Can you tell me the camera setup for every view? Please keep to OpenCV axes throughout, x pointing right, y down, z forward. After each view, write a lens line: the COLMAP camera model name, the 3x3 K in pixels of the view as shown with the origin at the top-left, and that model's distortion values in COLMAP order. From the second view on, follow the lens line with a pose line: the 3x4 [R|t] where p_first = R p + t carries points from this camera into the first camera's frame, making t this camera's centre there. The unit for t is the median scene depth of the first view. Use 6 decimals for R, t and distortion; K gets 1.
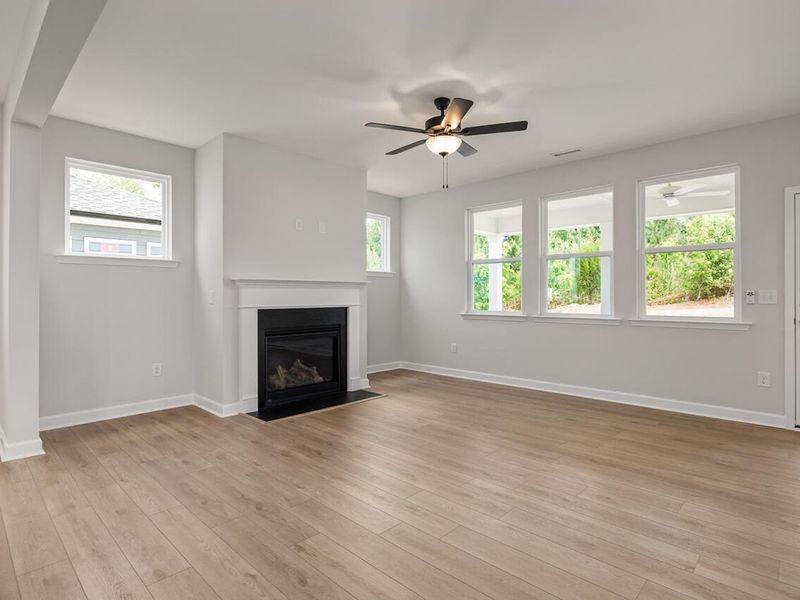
lens RADIAL K [[447.2, 0, 398.2], [0, 447.2, 299.7], [0, 0, 1]] dist [-0.008719, 0.001565]
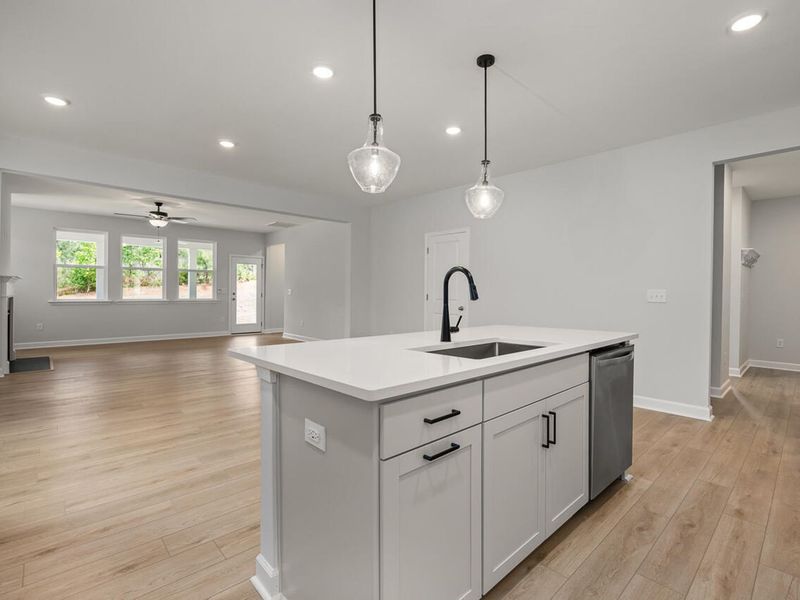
lens RADIAL K [[392.5, 0, 399.3], [0, 392.5, 296.6], [0, 0, 1]] dist [-0.004963, -0.000099]
pose [[0.085585, -0.011212, 0.996268, -1.202750], [-0.000142, 0.999937, 0.011266, 0.001849], [-0.996331, -0.001105, 0.085578, -0.255914]]
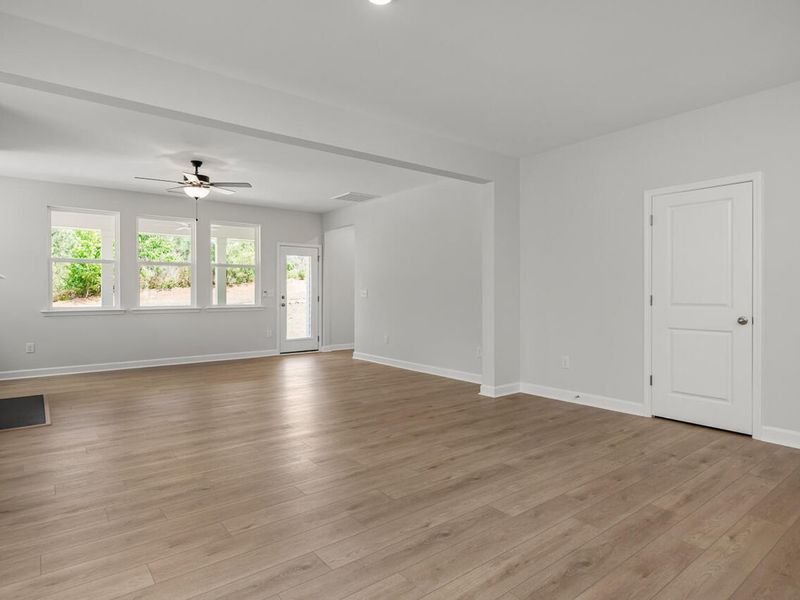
lens RADIAL K [[462.3, 0, 387.6], [0, 462.3, 295.8], [0, 0, 1]] dist [0.001870, -0.001319]
pose [[0.171983, -0.007037, 0.985075, -0.895021], [0.011140, 0.999924, 0.005198, -0.000030], [-0.985037, 0.010080, 0.172048, 0.075997]]
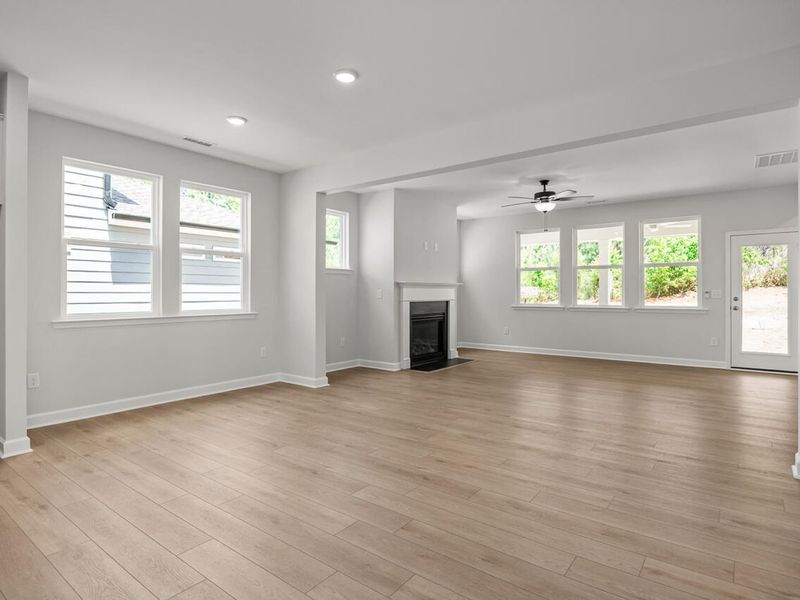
lens RADIAL K [[447.2, 0, 407.9], [0, 447.2, 294.5], [0, 0, 1]] dist [-0.008719, 0.001565]
pose [[0.994277, 0.000540, 0.106835, -0.419979], [0.000033, 0.999986, -0.005358, 0.003867], [-0.106836, 0.005331, 0.994262, -0.456922]]
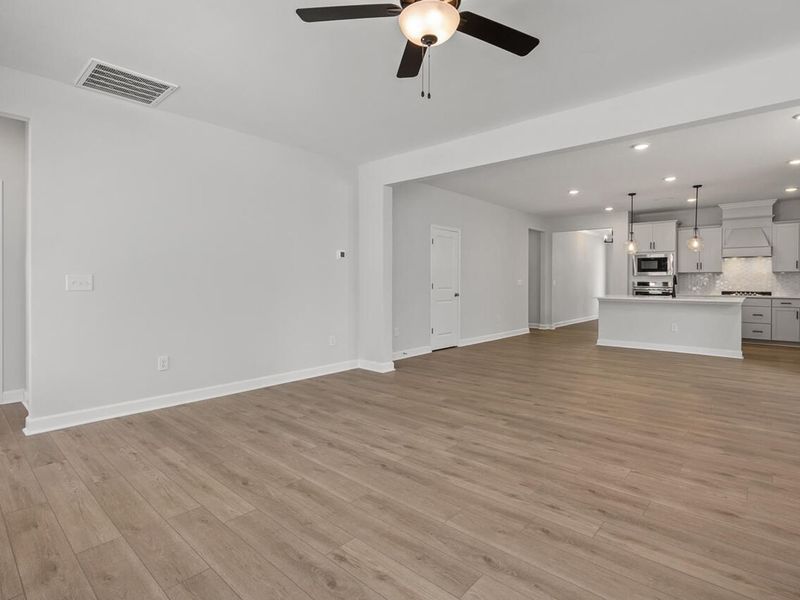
lens RADIAL K [[406.8, 0, 398.1], [0, 406.8, 294.7], [0, 0, 1]] dist [-0.011723, 0.000286]
pose [[-0.999507, -0.000019, -0.031385, 0.108251], [-0.001373, 0.999068, 0.043144, -0.009468], [0.031355, 0.043166, -0.998576, 1.045887]]
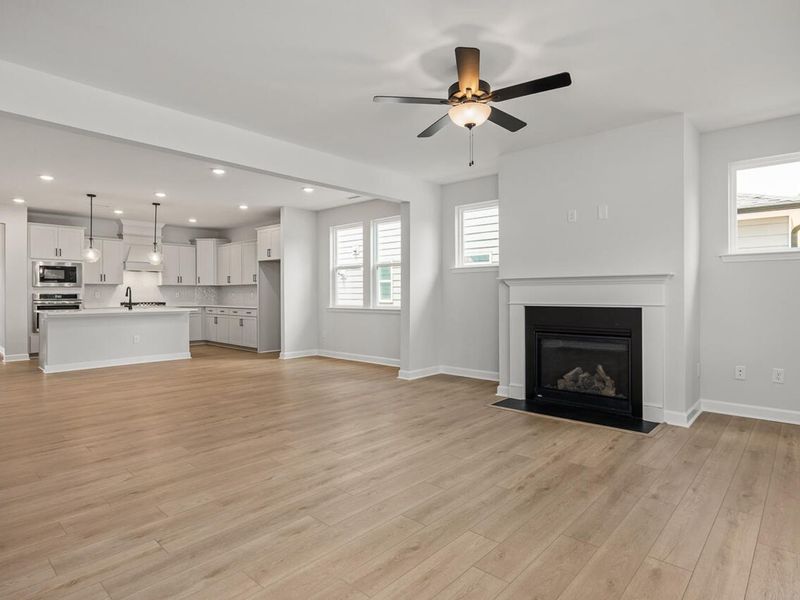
lens RADIAL K [[447.2, 0, 397.3], [0, 447.2, 295.1], [0, 0, 1]] dist [-0.008719, 0.001565]
pose [[0.005829, 0.002336, -0.999980, 0.649156], [-0.010476, 0.999943, 0.002275, -0.003037], [0.999928, 0.010462, 0.005853, 0.584414]]
